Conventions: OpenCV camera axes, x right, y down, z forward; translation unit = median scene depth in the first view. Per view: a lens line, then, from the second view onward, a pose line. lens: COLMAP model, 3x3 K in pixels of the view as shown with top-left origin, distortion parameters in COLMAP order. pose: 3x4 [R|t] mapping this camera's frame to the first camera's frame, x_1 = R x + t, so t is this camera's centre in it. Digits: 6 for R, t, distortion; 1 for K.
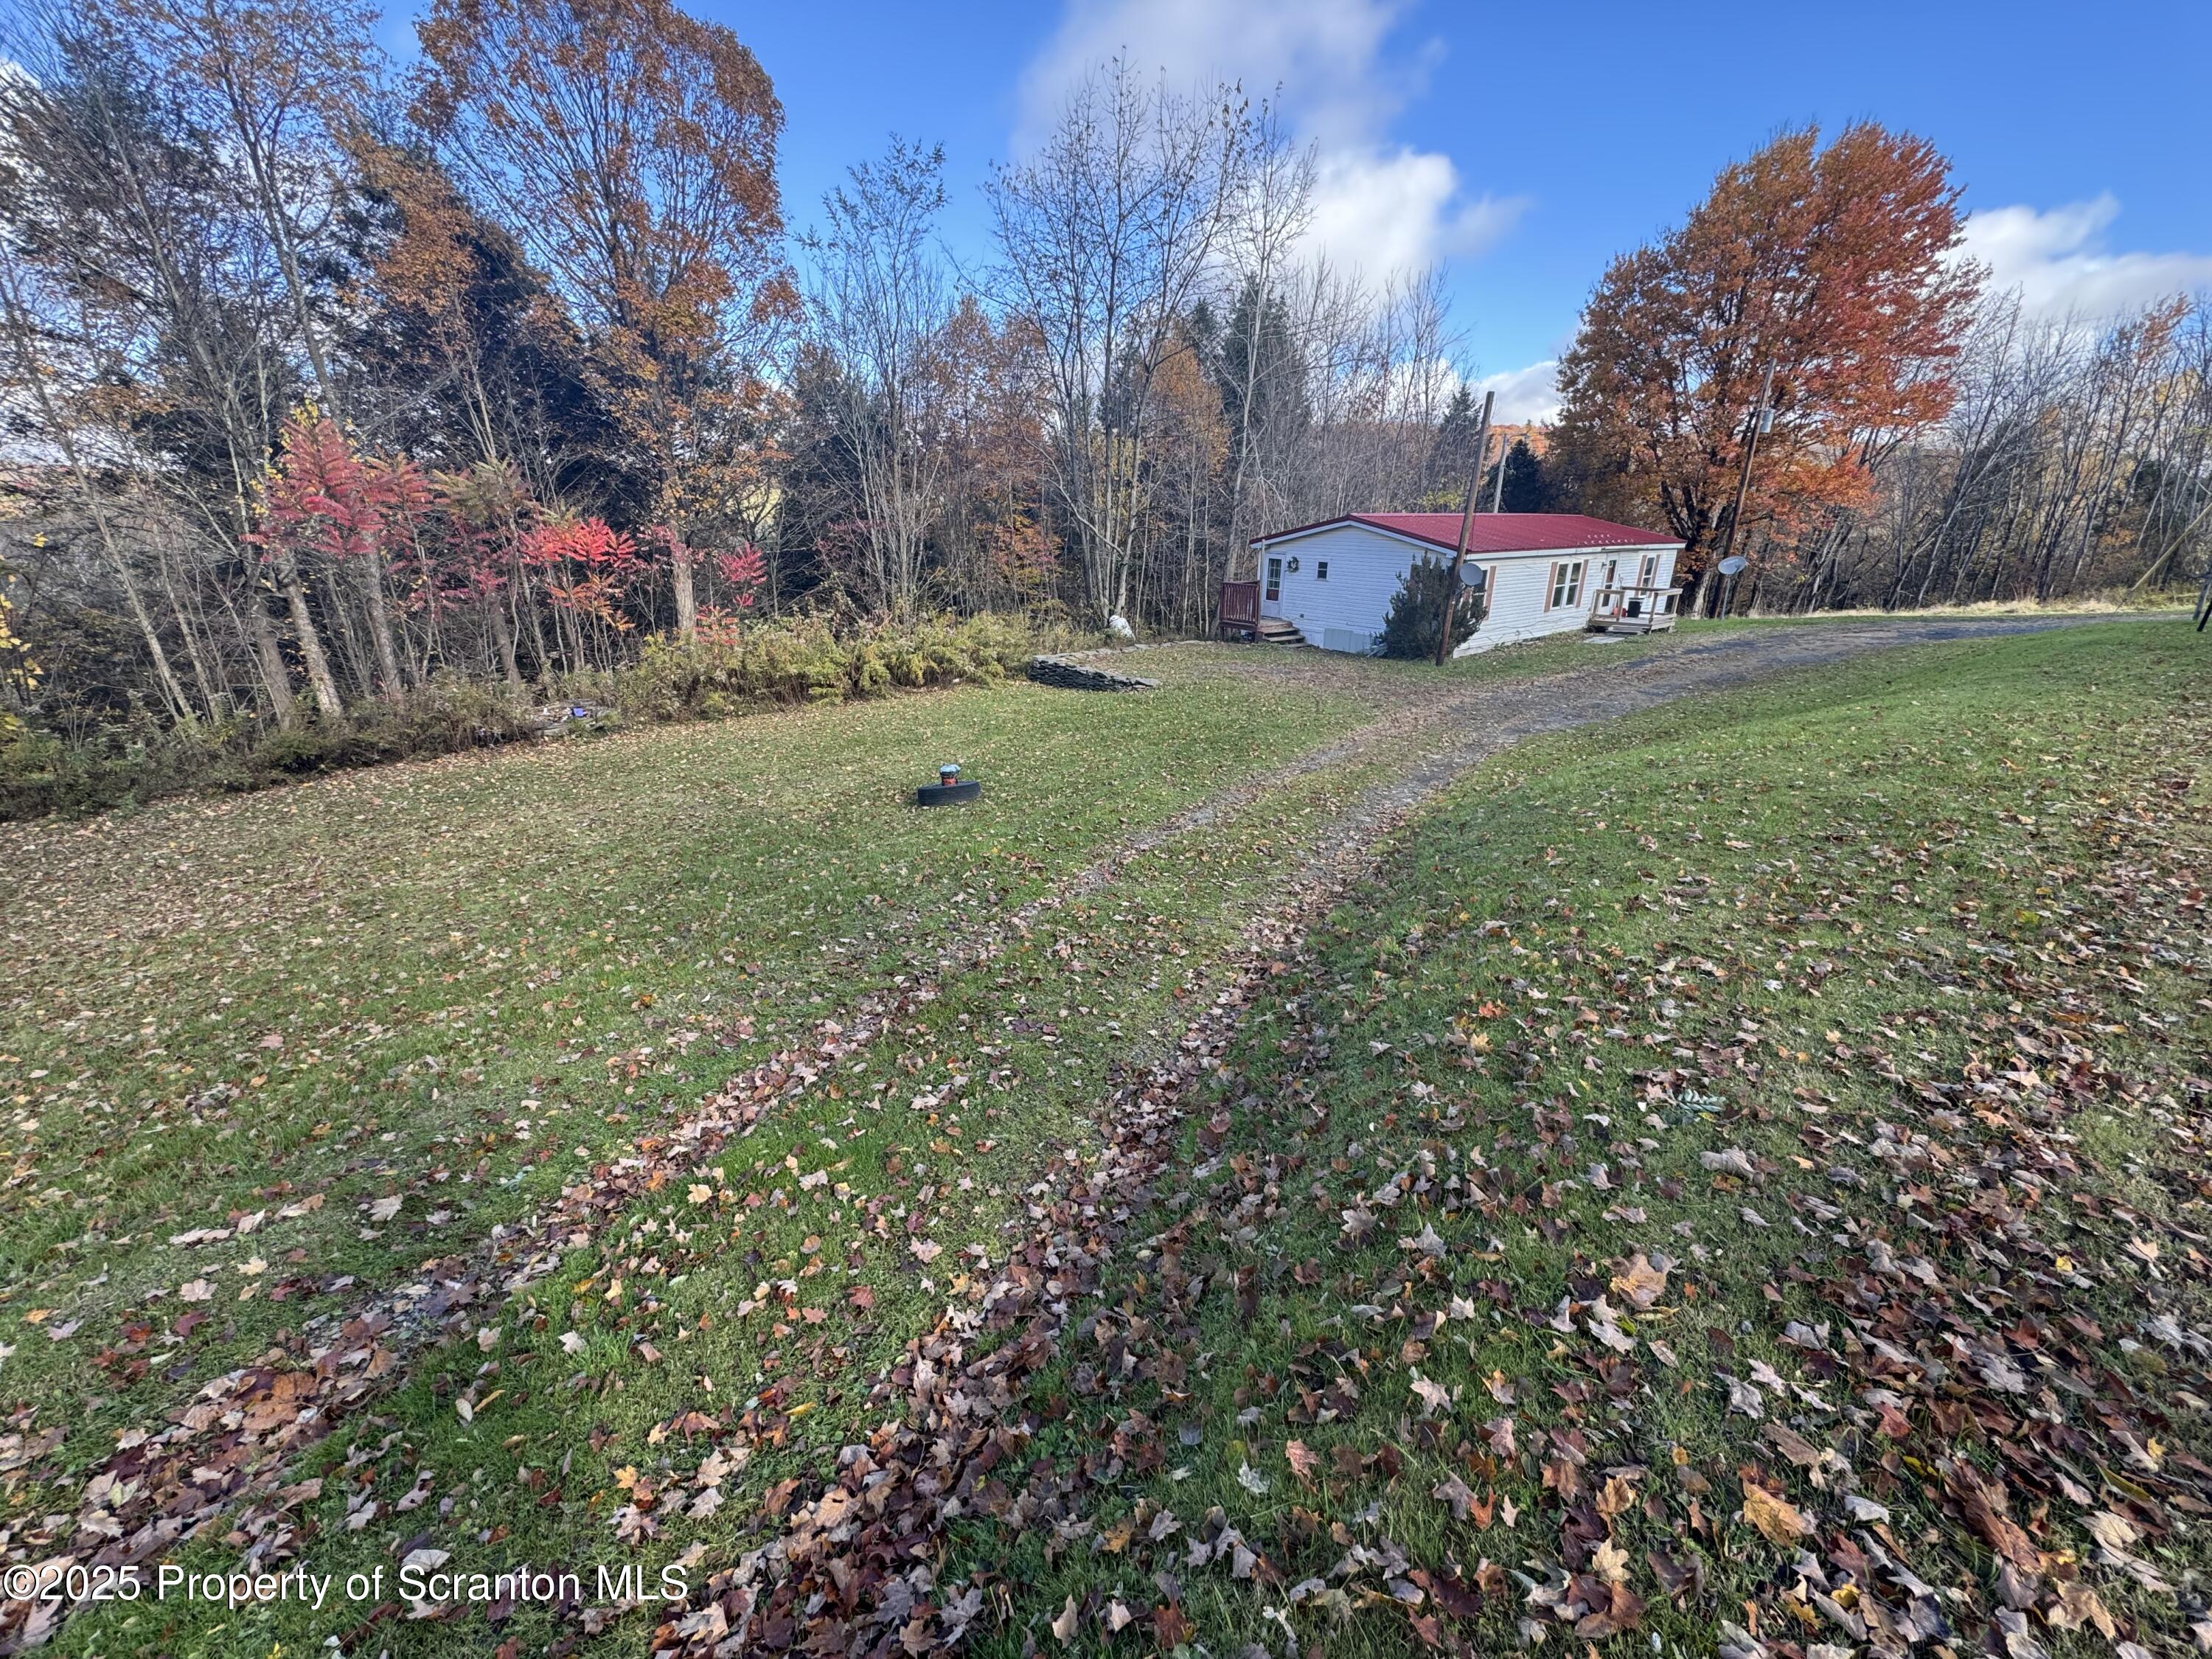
lens RADIAL K [[883.1, 0, 1110.4], [0, 883.1, 831.6], [0, 0, 1]] dist [0.000847, -0.000124]
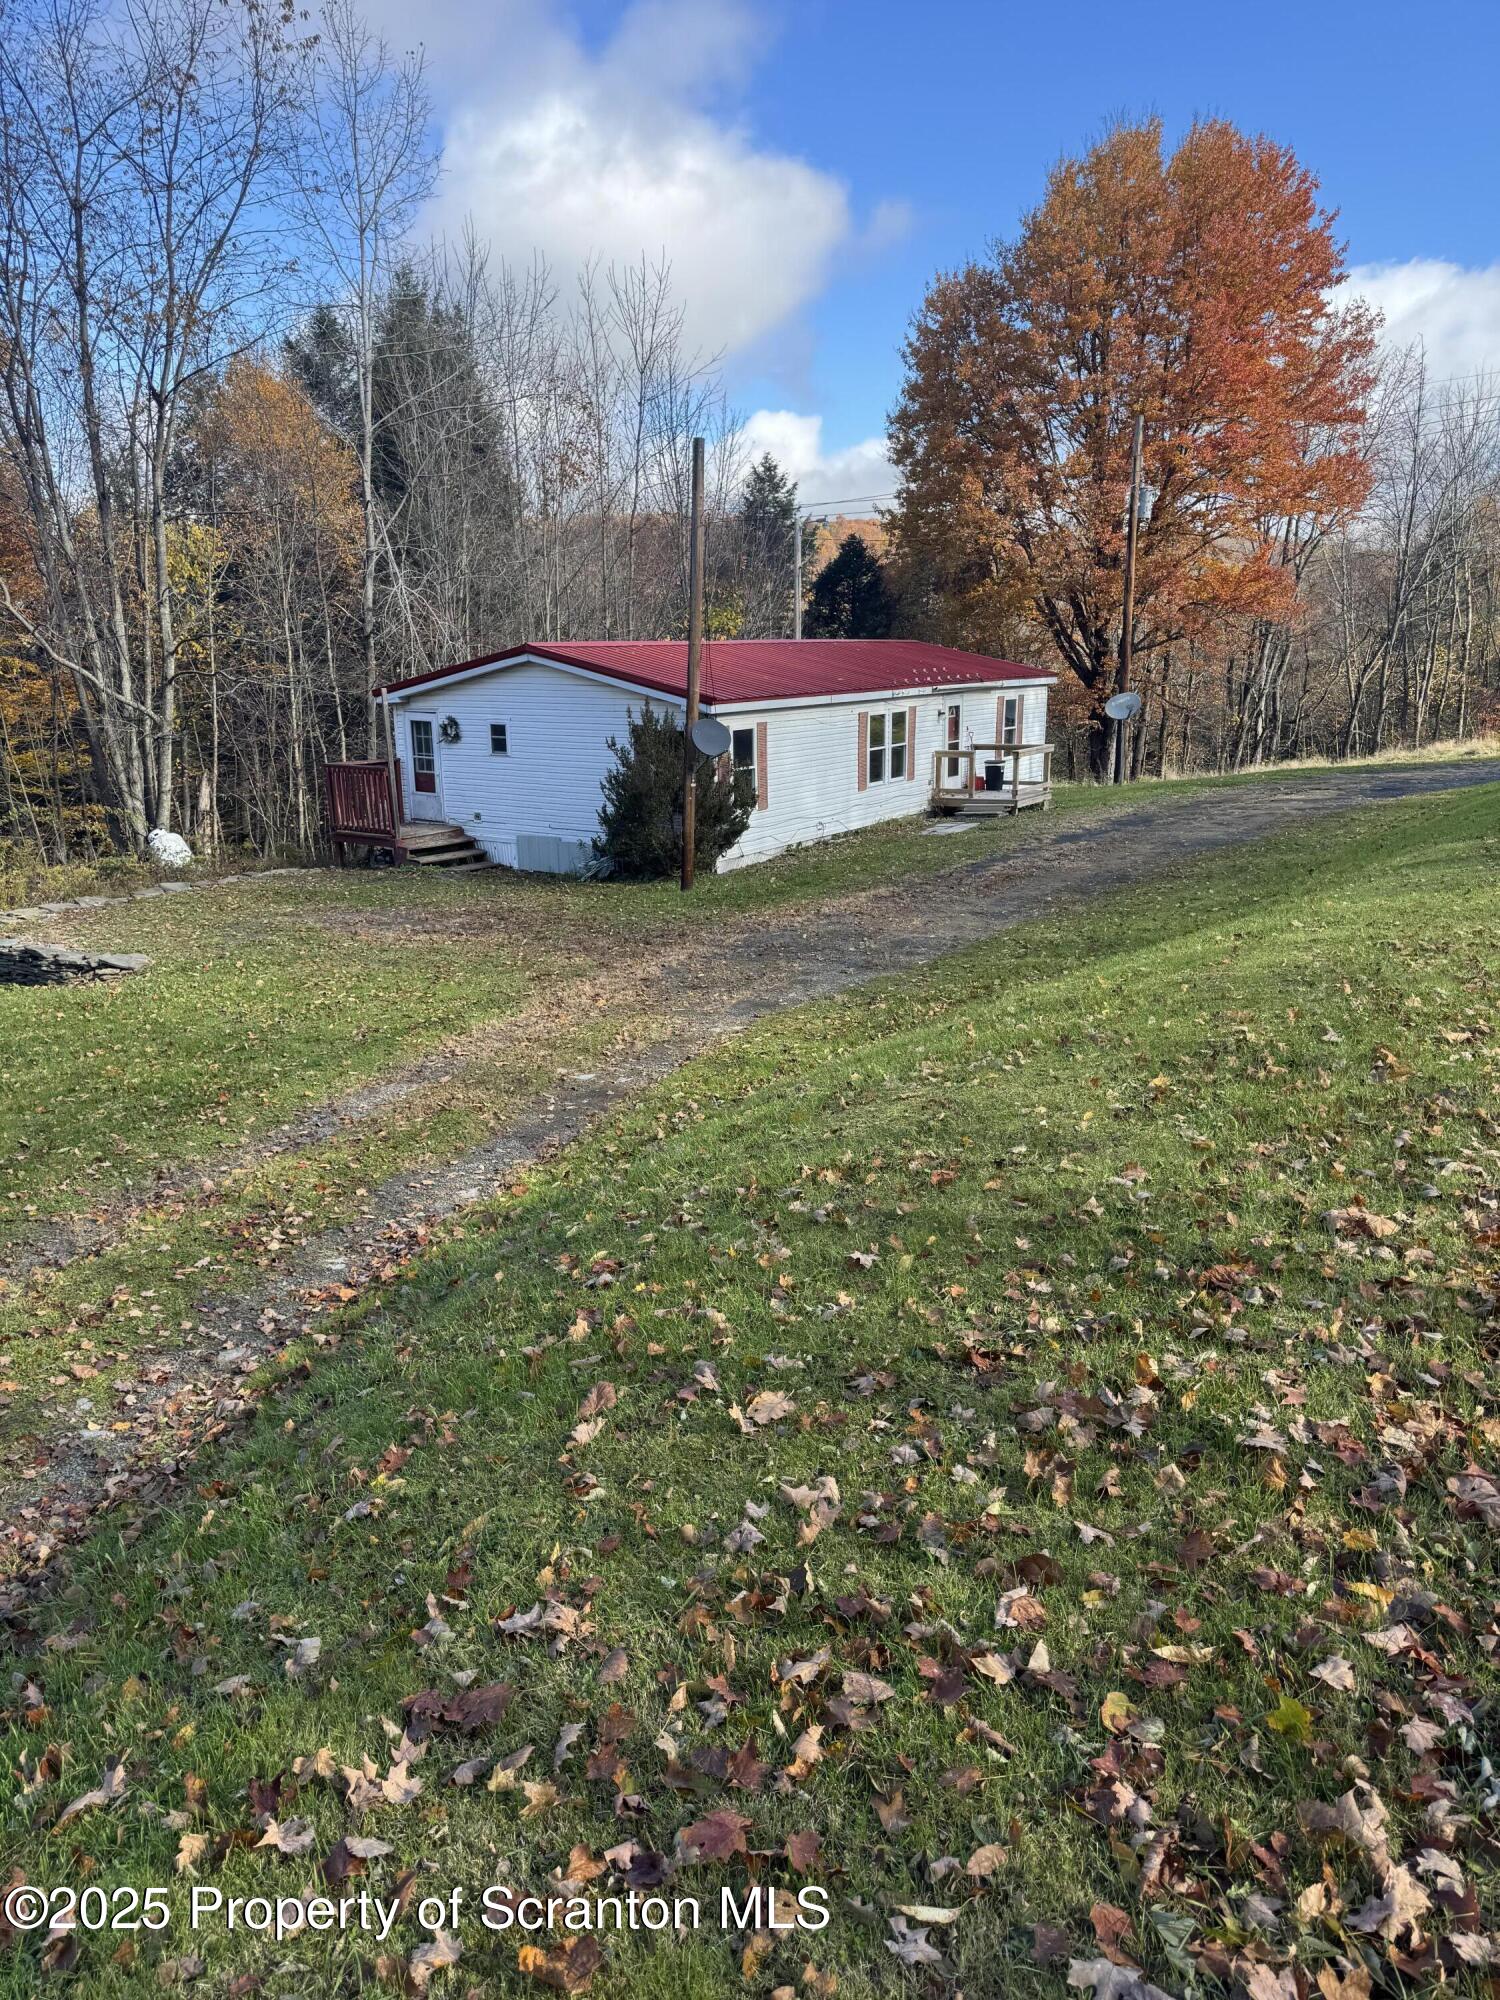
lens RADIAL K [[1414.1, 0, 756.4], [0, 1414.1, 1003.9], [0, 0, 1]] dist [0.067893, -0.071025]
pose [[0.950902, -0.093376, 0.295069, 0.101447], [0.122702, 0.989013, -0.082449, -0.021612], [-0.284129, 0.114606, 0.951912, 0.070595]]
